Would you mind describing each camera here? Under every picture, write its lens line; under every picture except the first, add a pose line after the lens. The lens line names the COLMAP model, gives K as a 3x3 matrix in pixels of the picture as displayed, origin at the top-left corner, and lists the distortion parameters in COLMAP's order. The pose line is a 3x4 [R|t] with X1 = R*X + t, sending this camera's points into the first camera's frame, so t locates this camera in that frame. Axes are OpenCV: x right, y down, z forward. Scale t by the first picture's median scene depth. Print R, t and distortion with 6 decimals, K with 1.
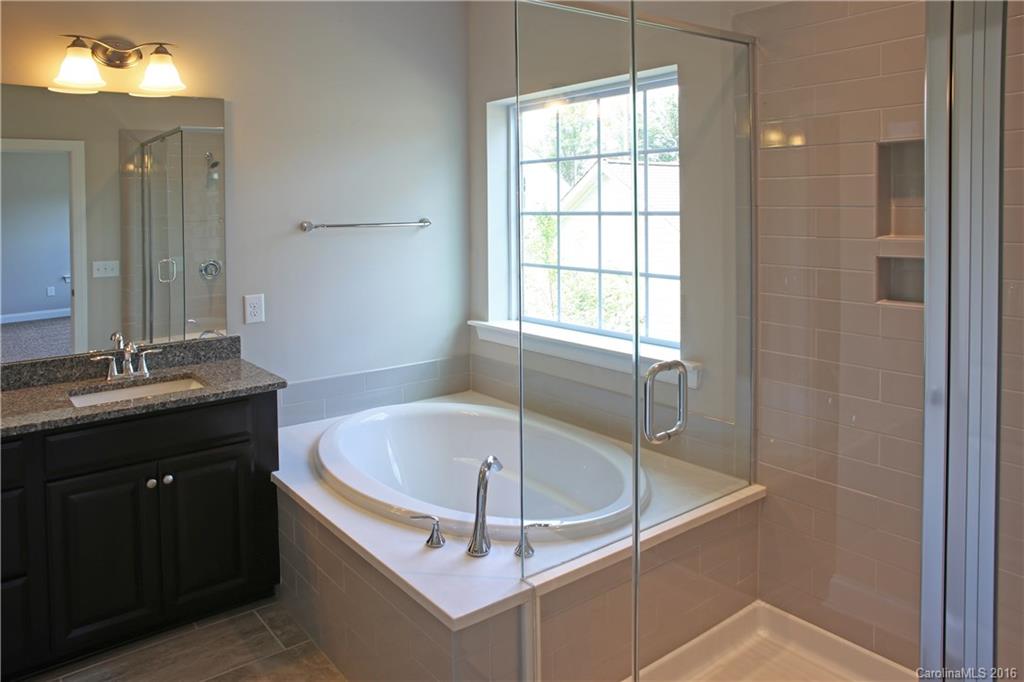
lens RADIAL K [[701.3, 0, 512.4], [0, 701.3, 287.8], [0, 0, 1]] dist [-0.082148, 0.065913]
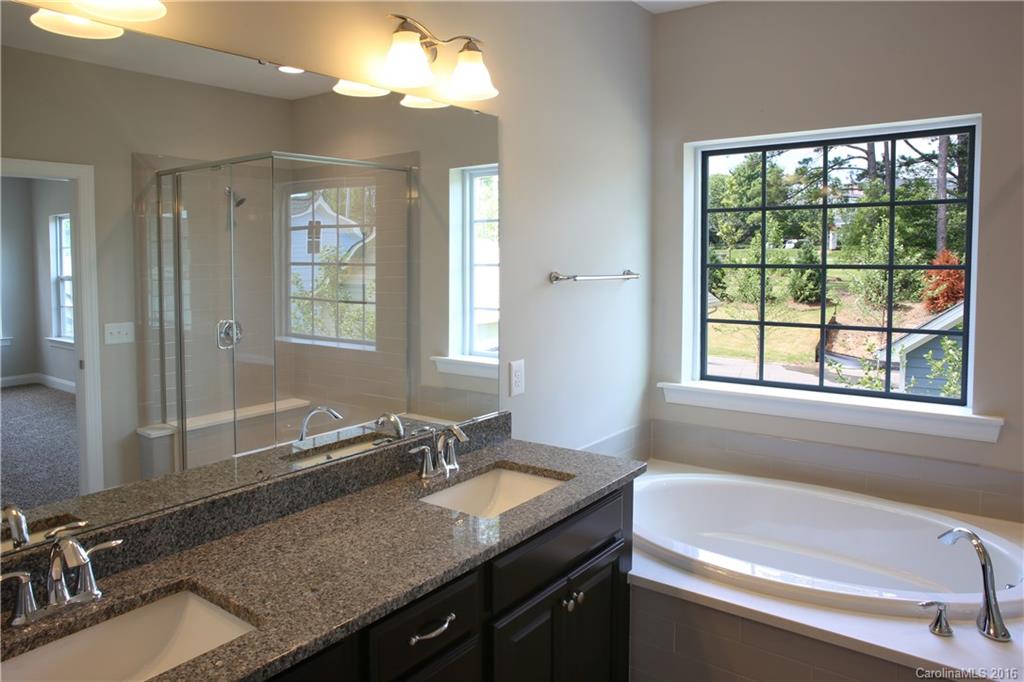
lens RADIAL K [[715.4, 0, 529.3], [0, 715.4, 340.7], [0, 0, 1]] dist [-0.085448, 0.077679]
pose [[0.966635, -0.017899, 0.255531, -0.669387], [0.018830, 0.999822, -0.001196, -0.014680], [-0.255464, 0.005968, 0.966800, 0.201772]]
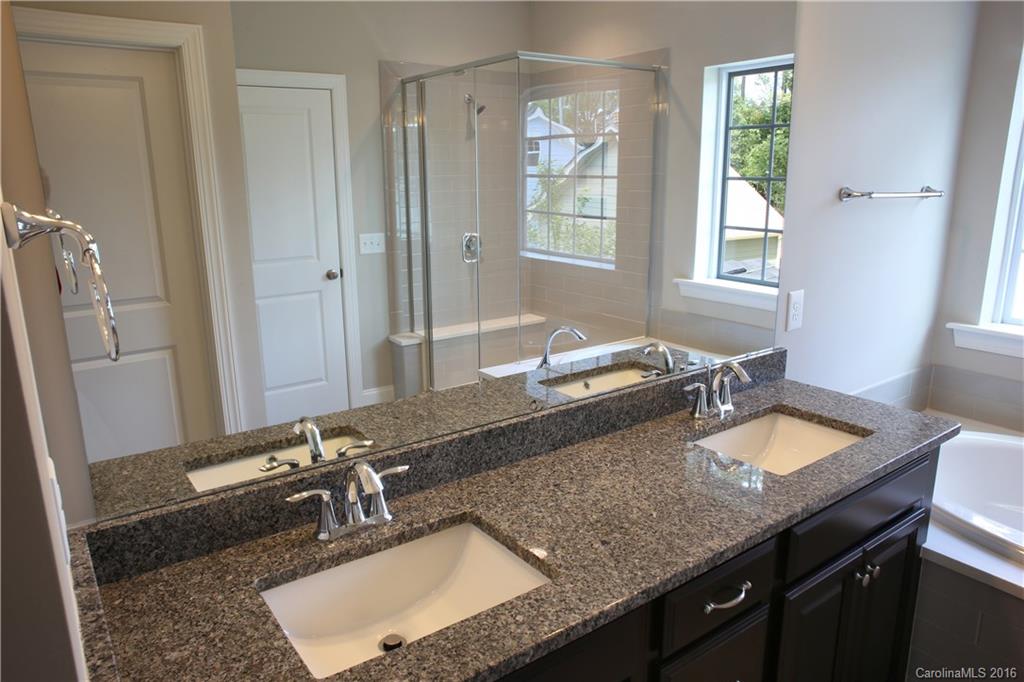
lens RADIAL K [[702.3, 0, 539.3], [0, 702.3, 401.1], [0, 0, 1]] dist [-0.038628, 0.002201]
pose [[0.999583, 0.019259, -0.021524, -0.727896], [-0.014599, 0.979927, 0.198820, -0.021428], [0.024921, -0.198423, 0.979800, 0.297858]]
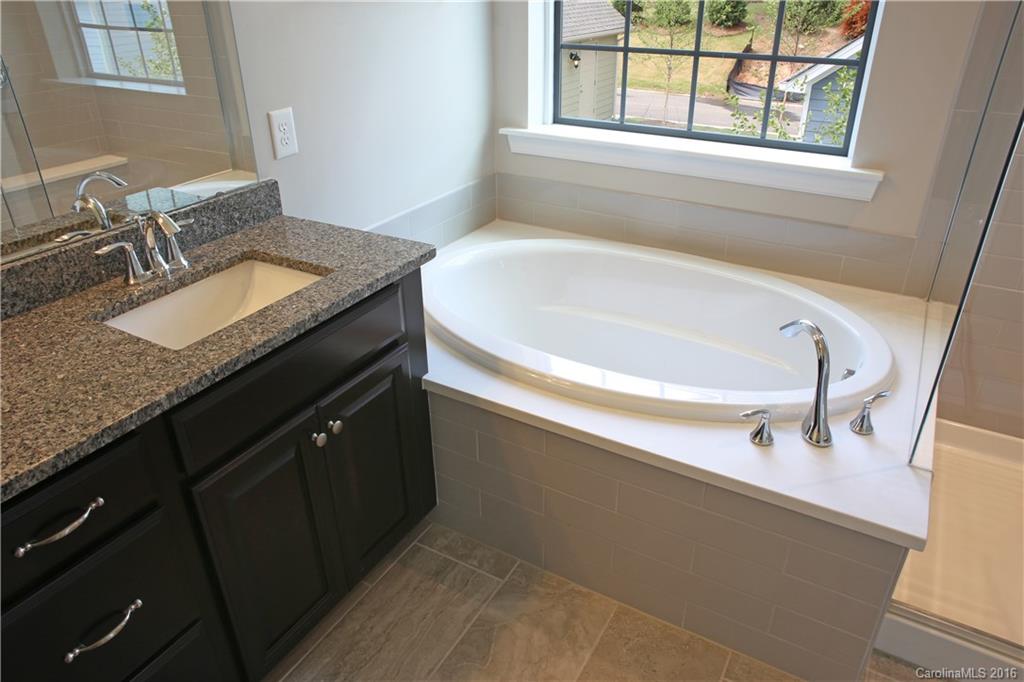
lens RADIAL K [[674.3, 0, 512.6], [0, 674.3, 394.9], [0, 0, 1]] dist [-0.089357, 0.067524]
pose [[0.936200, -0.180089, 0.301823, -0.467771], [0.031344, 0.898110, 0.438653, -0.015726], [-0.350066, -0.401207, 0.846455, 0.373143]]
